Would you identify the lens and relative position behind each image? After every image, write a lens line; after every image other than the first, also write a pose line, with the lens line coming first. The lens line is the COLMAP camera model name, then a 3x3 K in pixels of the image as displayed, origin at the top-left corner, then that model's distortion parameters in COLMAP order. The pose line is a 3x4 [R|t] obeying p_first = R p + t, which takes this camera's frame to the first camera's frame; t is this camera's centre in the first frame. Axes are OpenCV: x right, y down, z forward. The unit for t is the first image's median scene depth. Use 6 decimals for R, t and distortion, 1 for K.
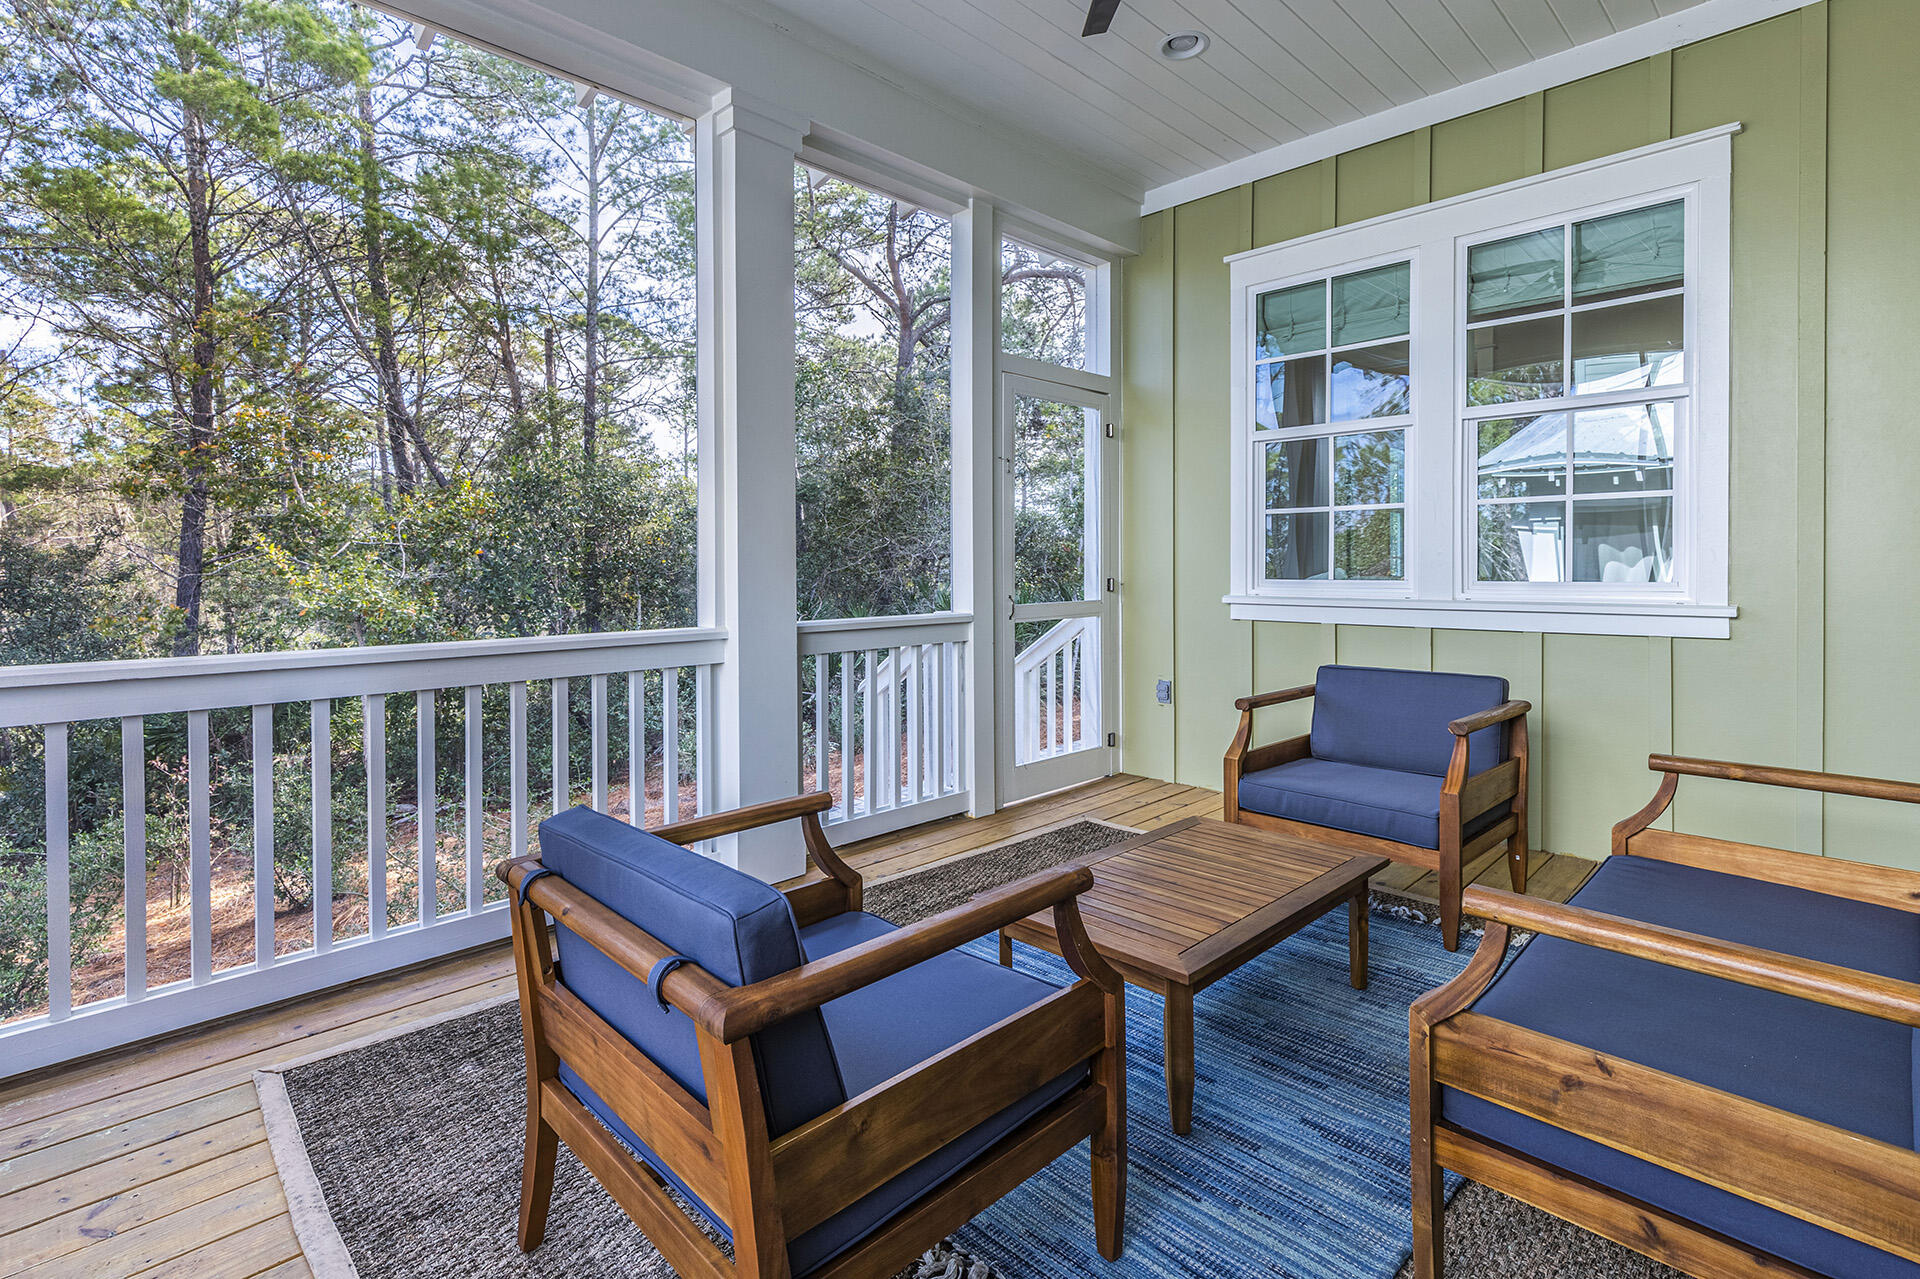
lens RADIAL K [[886.1, 0, 960.5], [0, 886.1, 575.4], [0, 0, 1]] dist [-0.002144, 0.000453]
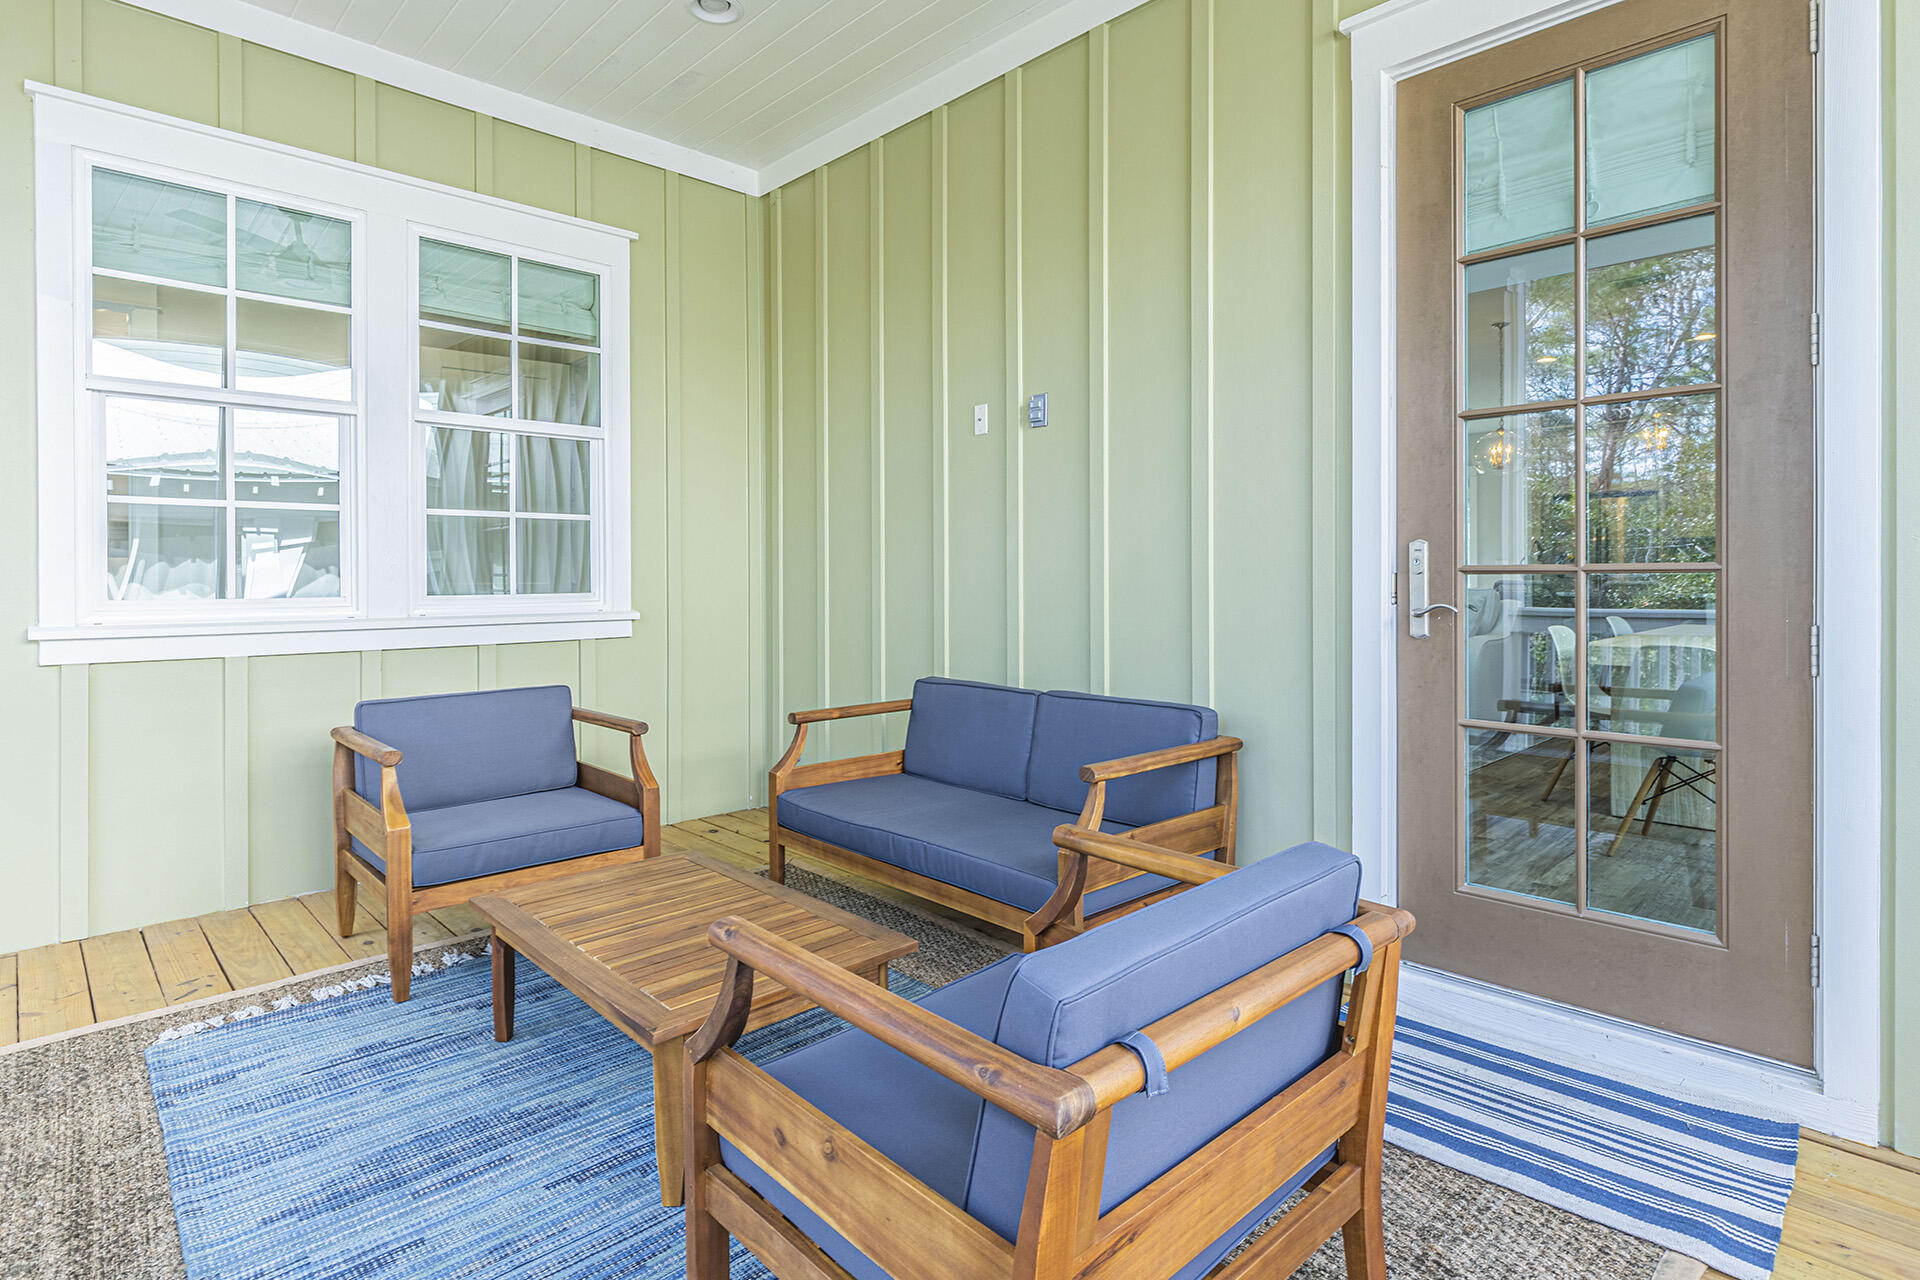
lens RADIAL K [[991.2, 0, 954.5], [0, 991.2, 578.6], [0, 0, 1]] dist [-0.005391, -0.001015]
pose [[0.034568, 0.002105, 0.999400, -0.520638], [0.015269, 0.999880, -0.002634, 0.000005], [-0.999286, 0.015351, 0.034532, 0.476591]]
